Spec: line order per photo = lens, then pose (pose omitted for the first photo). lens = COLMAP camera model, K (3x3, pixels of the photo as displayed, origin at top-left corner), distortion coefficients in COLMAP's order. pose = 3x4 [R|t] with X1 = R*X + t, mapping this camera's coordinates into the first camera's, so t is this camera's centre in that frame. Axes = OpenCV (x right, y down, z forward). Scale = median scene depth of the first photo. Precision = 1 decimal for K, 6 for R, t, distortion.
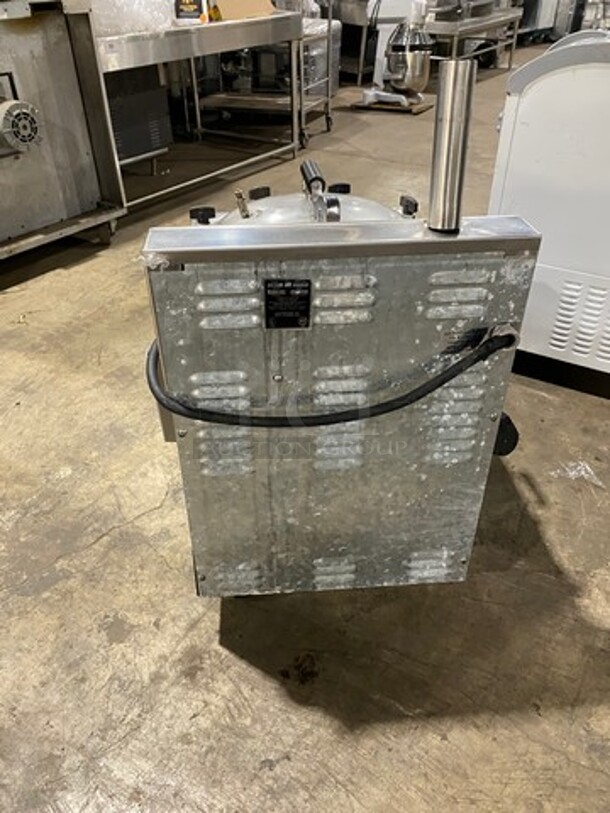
lens RADIAL K [[613.9, 0, 303.6], [0, 613.9, 405.2], [0, 0, 1]] dist [-0.004880, 0.009438]
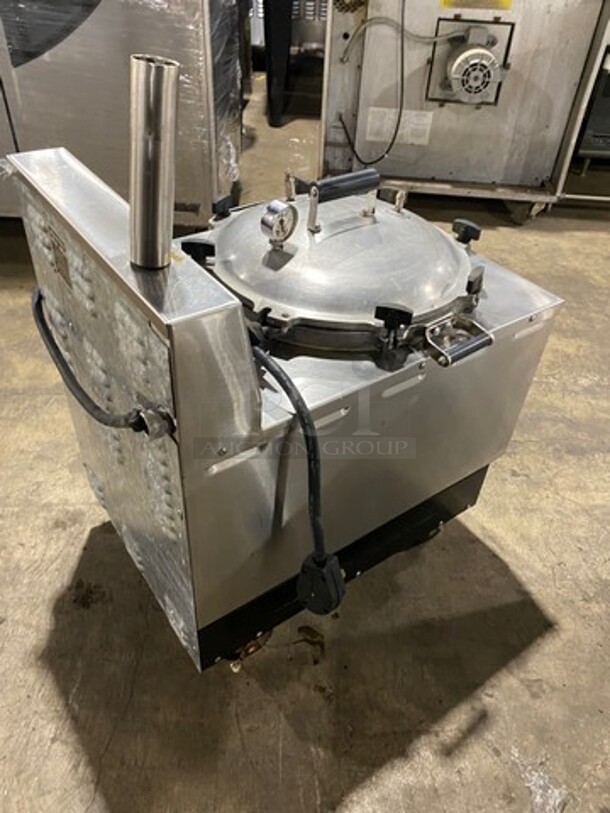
lens RADIAL K [[613.9, 0, 304.1], [0, 613.9, 407.2], [0, 0, 1]] dist [-0.004880, 0.009438]
pose [[0.517467, 0.586961, -0.622659, 0.368964], [-0.548122, 0.786144, 0.285550, -0.187638], [0.657107, 0.193531, 0.728530, 0.225359]]
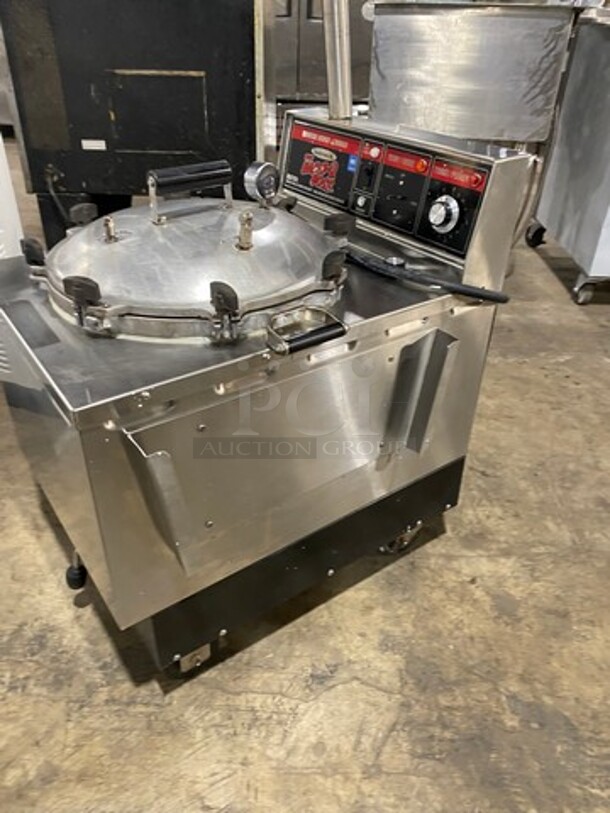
lens RADIAL K [[613.9, 0, 301.9], [0, 613.9, 406.3], [0, 0, 1]] dist [-0.004880, 0.009438]
pose [[-0.517986, -0.463731, 0.718780, -0.406268], [0.488421, 0.529502, 0.693594, -0.371960], [-0.702236, 0.710339, -0.047778, 0.621324]]
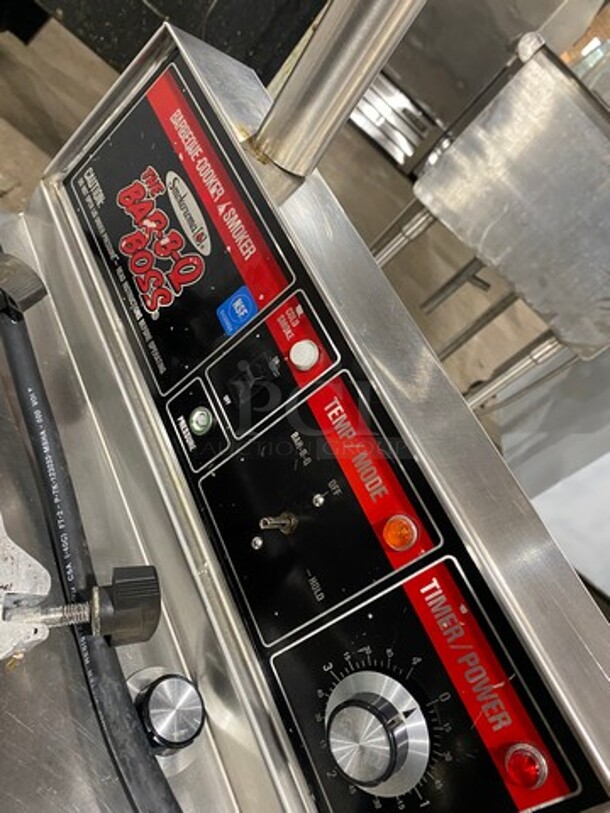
lens RADIAL K [[613.9, 0, 302.9], [0, 613.9, 406.7], [0, 0, 1]] dist [-0.004880, 0.009438]
pose [[-0.391446, -0.811355, 0.434135, -0.069665], [-0.104957, 0.508071, 0.854896, -0.241489], [-0.914196, 0.289080, -0.284040, 0.462488]]
